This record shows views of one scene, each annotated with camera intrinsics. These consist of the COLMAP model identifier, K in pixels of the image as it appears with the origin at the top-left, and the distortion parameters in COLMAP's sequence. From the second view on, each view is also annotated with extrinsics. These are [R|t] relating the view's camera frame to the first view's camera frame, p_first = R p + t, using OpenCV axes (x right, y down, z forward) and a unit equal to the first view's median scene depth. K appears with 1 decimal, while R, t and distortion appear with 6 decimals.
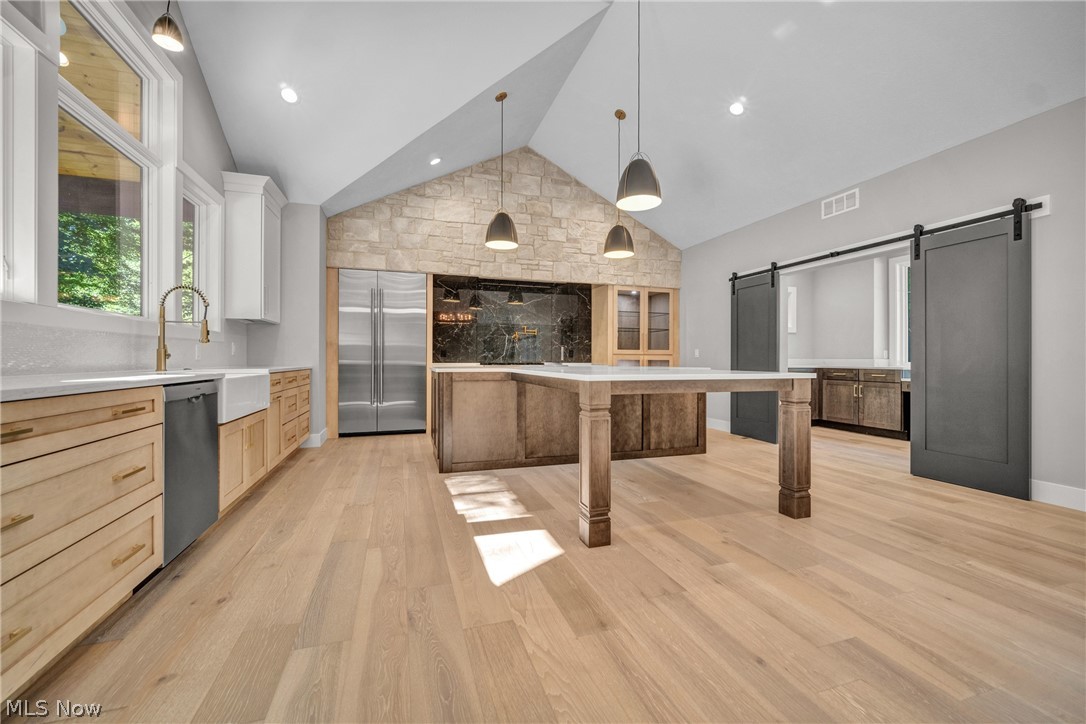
lens RADIAL K [[442.8, 0, 547.4], [0, 442.8, 361.8], [0, 0, 1]] dist [-0.002752, 0.000215]
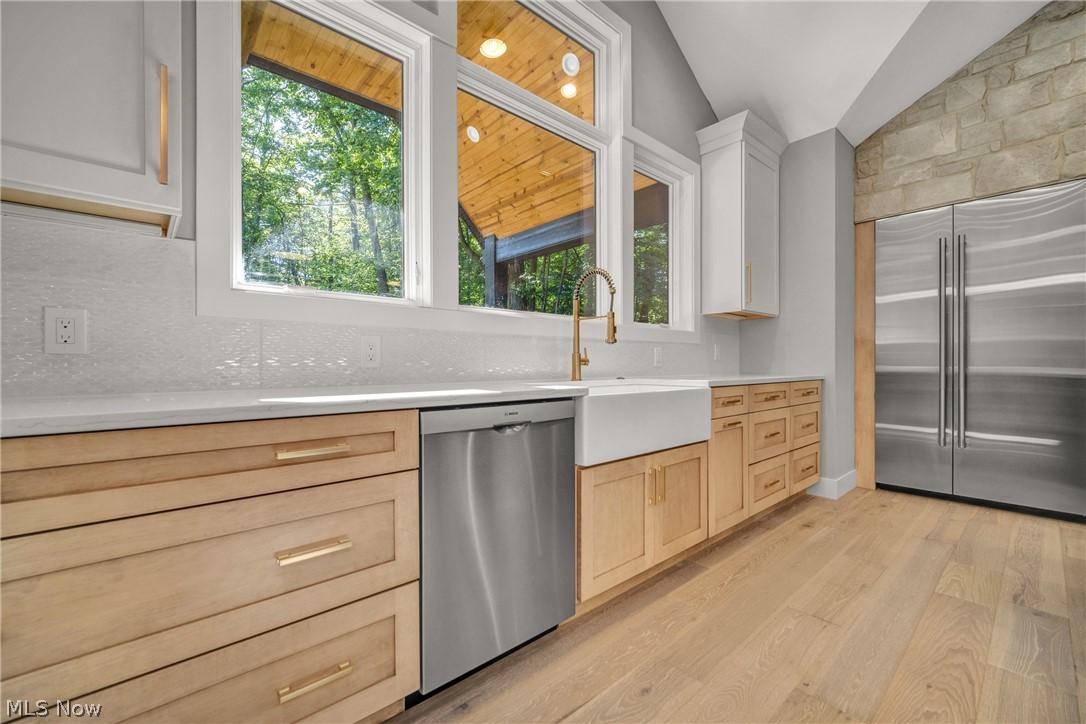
lens RADIAL K [[442.8, 0, 540.0], [0, 442.8, 365.6], [0, 0, 1]] dist [-0.002752, 0.000215]
pose [[0.386574, -0.000975, -0.922258, -0.072139], [-0.001436, 0.999998, -0.001660, -0.002566], [0.922257, 0.001966, 0.386572, 0.301013]]
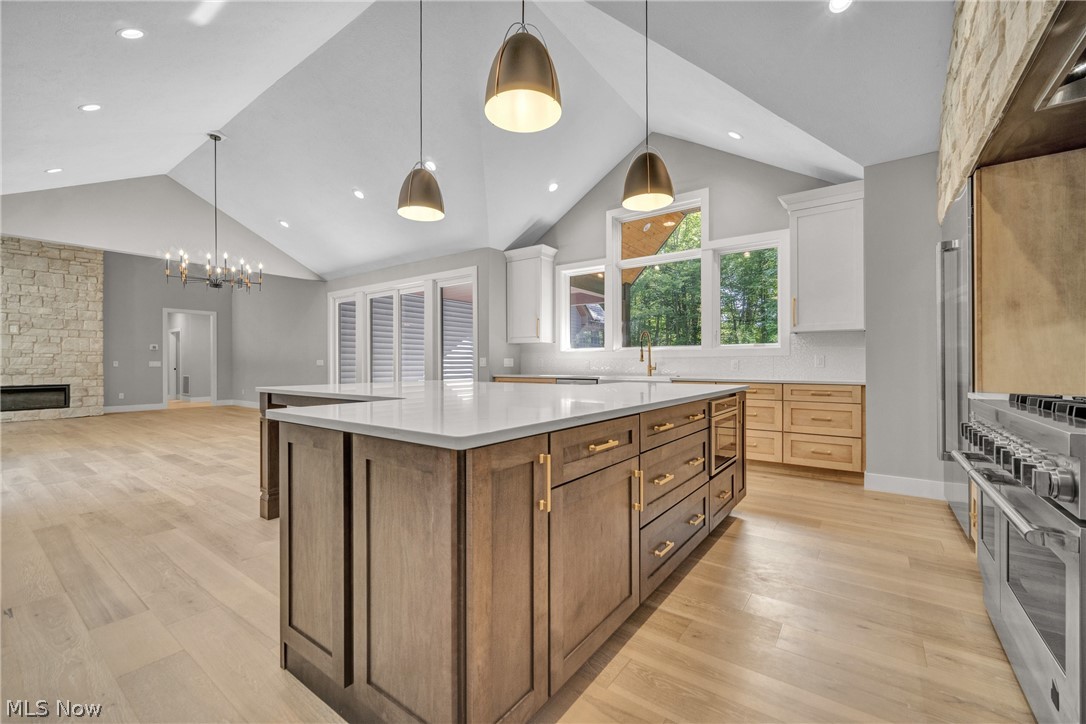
lens RADIAL K [[442.8, 0, 536.7], [0, 442.8, 357.5], [0, 0, 1]] dist [-0.002752, 0.000215]
pose [[-0.815991, -0.003301, -0.578055, 0.313284], [0.001350, 0.999970, -0.007616, -0.022739], [0.578062, -0.006995, -0.815963, 1.096309]]
